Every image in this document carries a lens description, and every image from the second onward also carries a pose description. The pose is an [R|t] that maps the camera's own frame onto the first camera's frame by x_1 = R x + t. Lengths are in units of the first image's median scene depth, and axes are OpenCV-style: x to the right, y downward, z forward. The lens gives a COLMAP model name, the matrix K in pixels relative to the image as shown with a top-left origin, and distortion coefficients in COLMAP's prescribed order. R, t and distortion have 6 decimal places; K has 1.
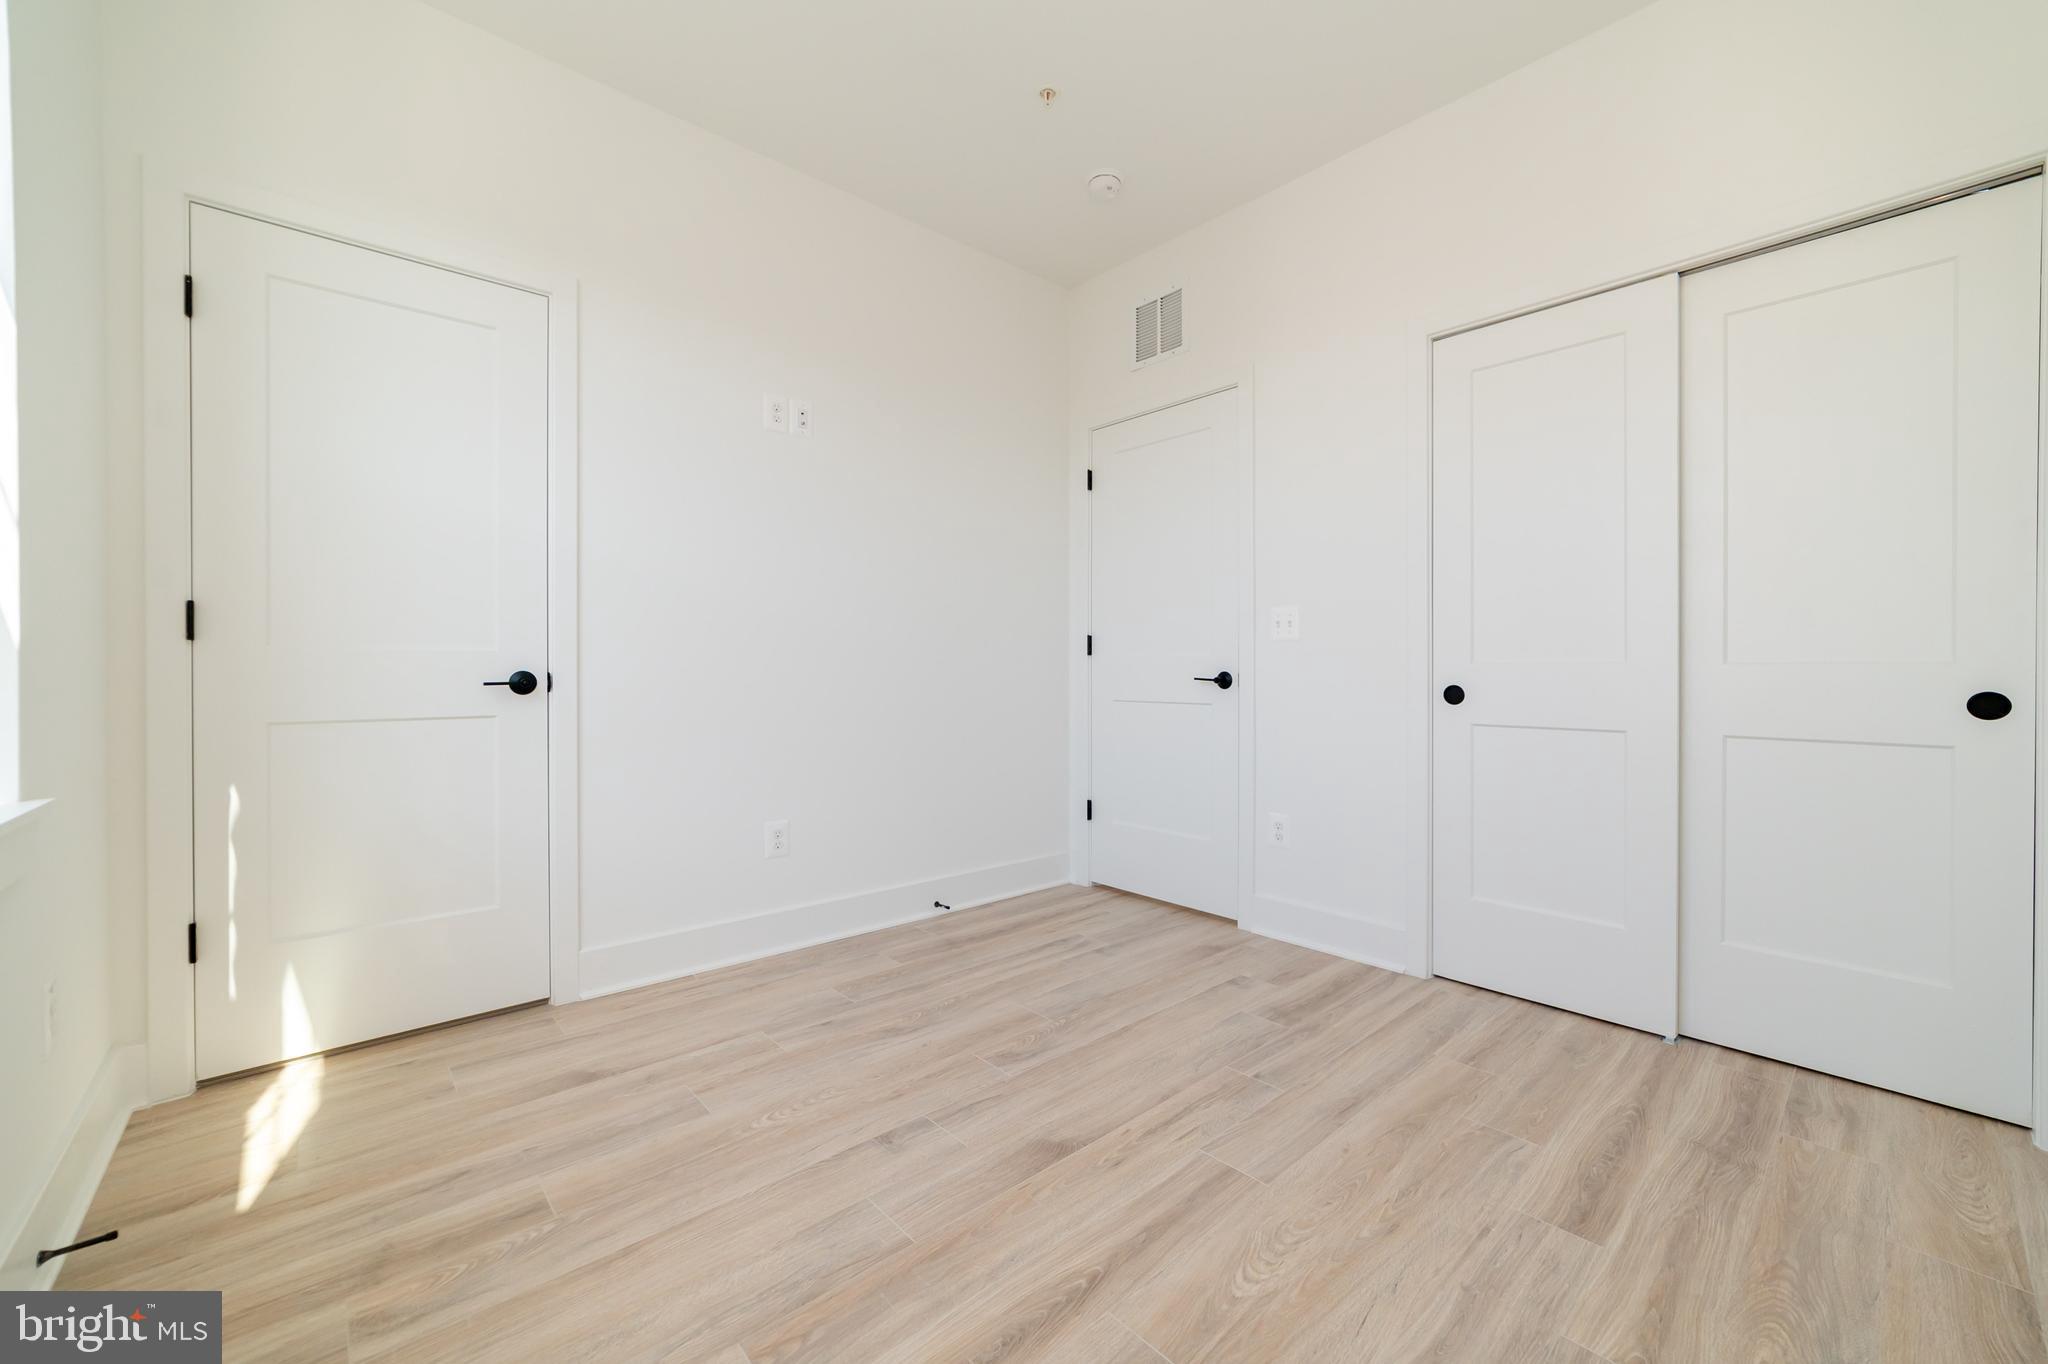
lens RADIAL K [[776.5, 0, 1024.0], [0, 776.5, 682.0], [0, 0, 1]] dist [-0.006221, 0.000279]
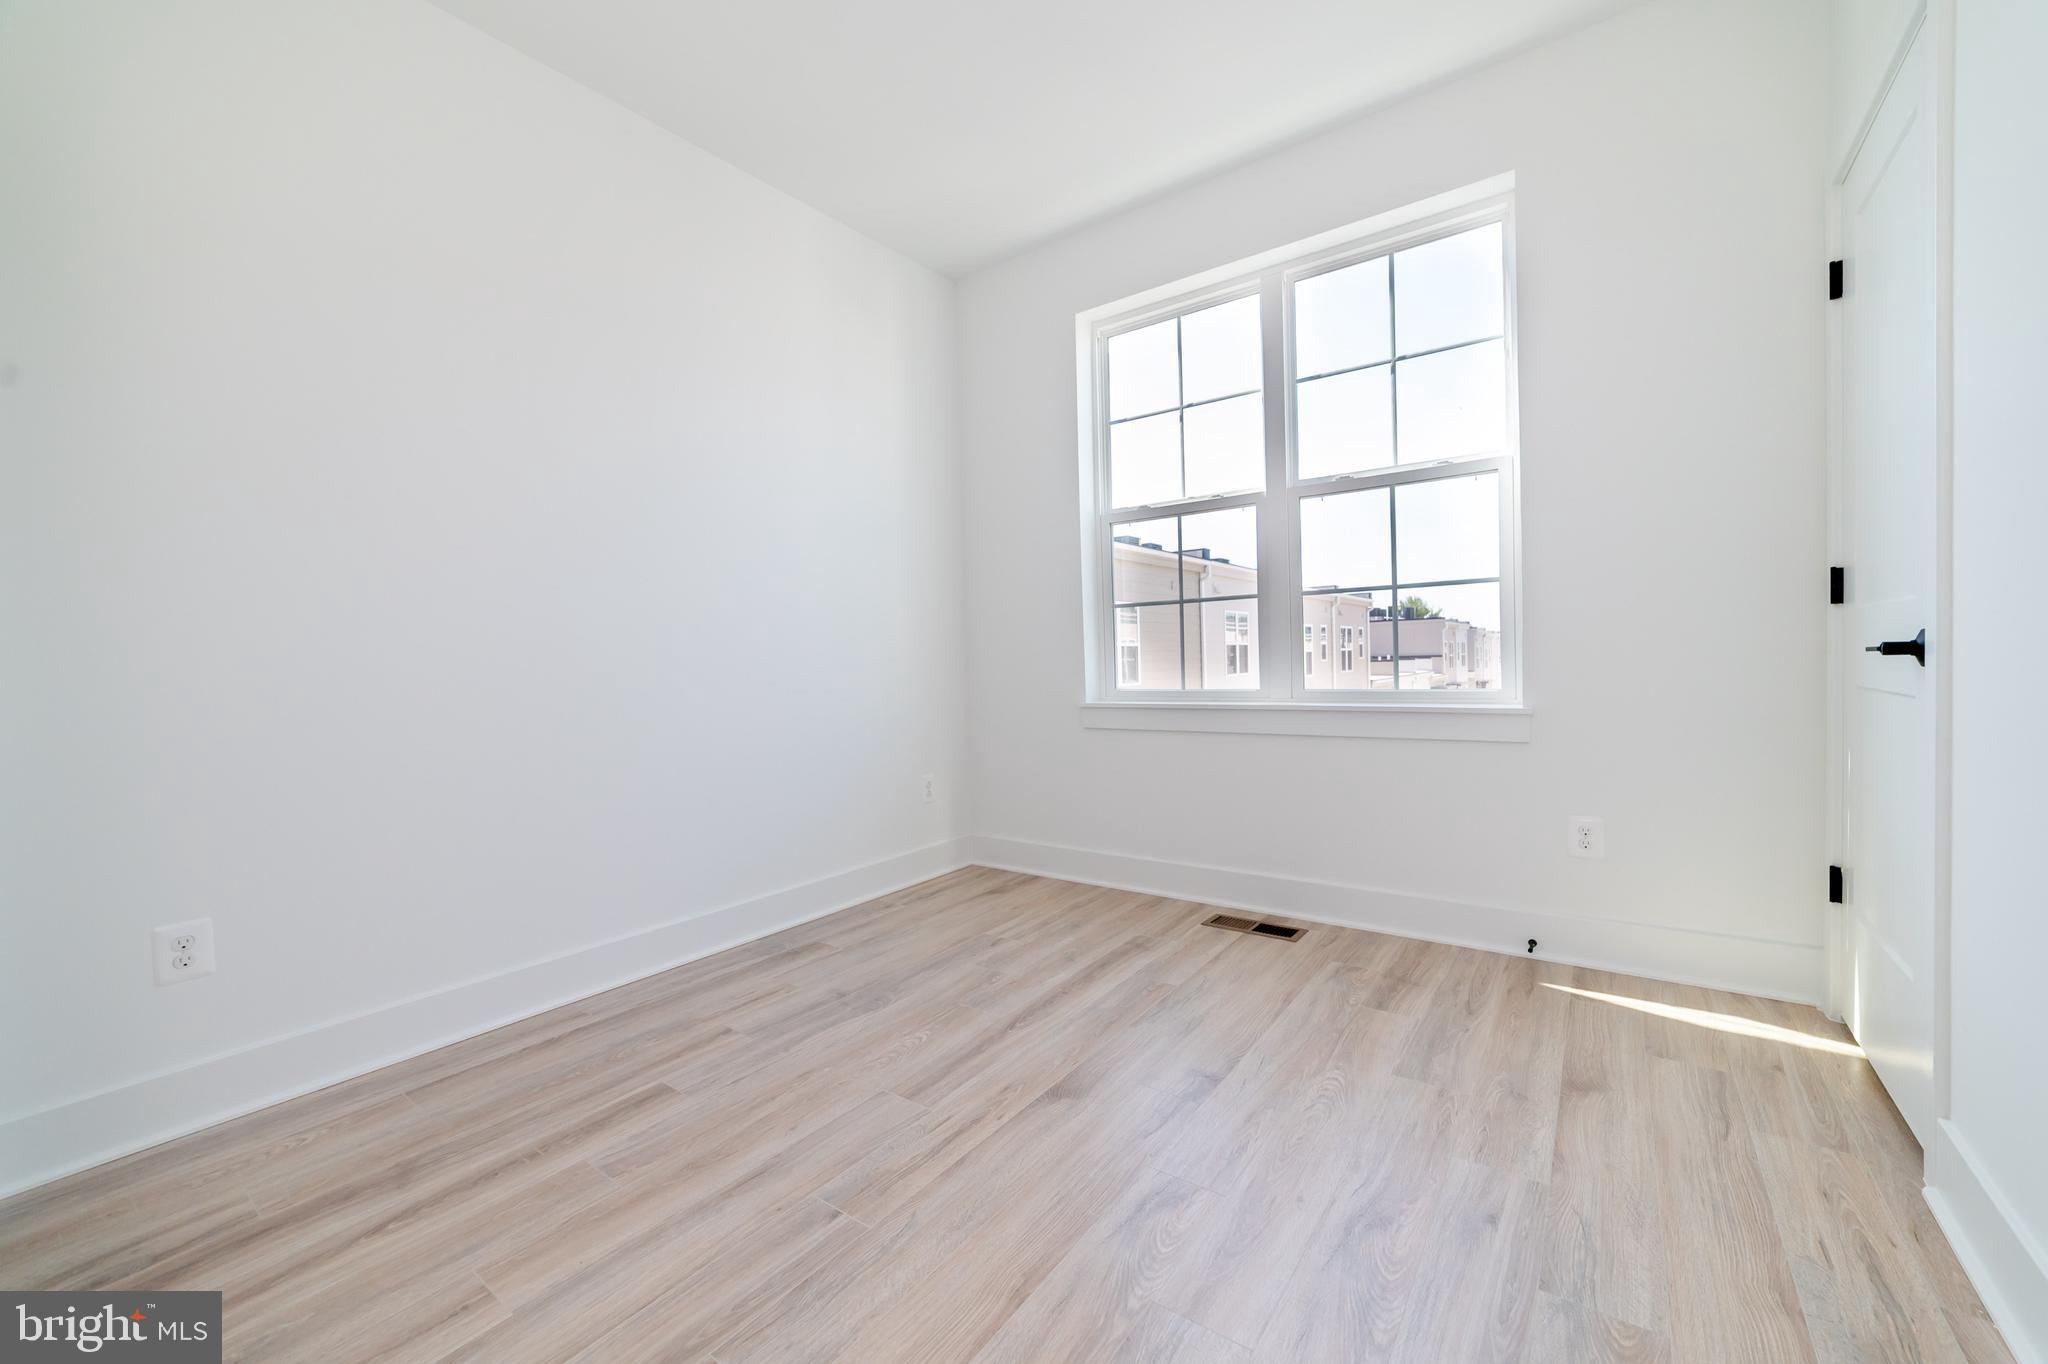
lens RADIAL K [[800.5, 0, 1047.6], [0, 800.5, 662.5], [0, 0, 1]] dist [-0.008554, 0.000717]
pose [[-0.970862, 0.031021, -0.237624, 0.309186], [0.027289, 0.999447, 0.018978, -0.037143], [0.238081, 0.011941, -0.971172, 2.068192]]
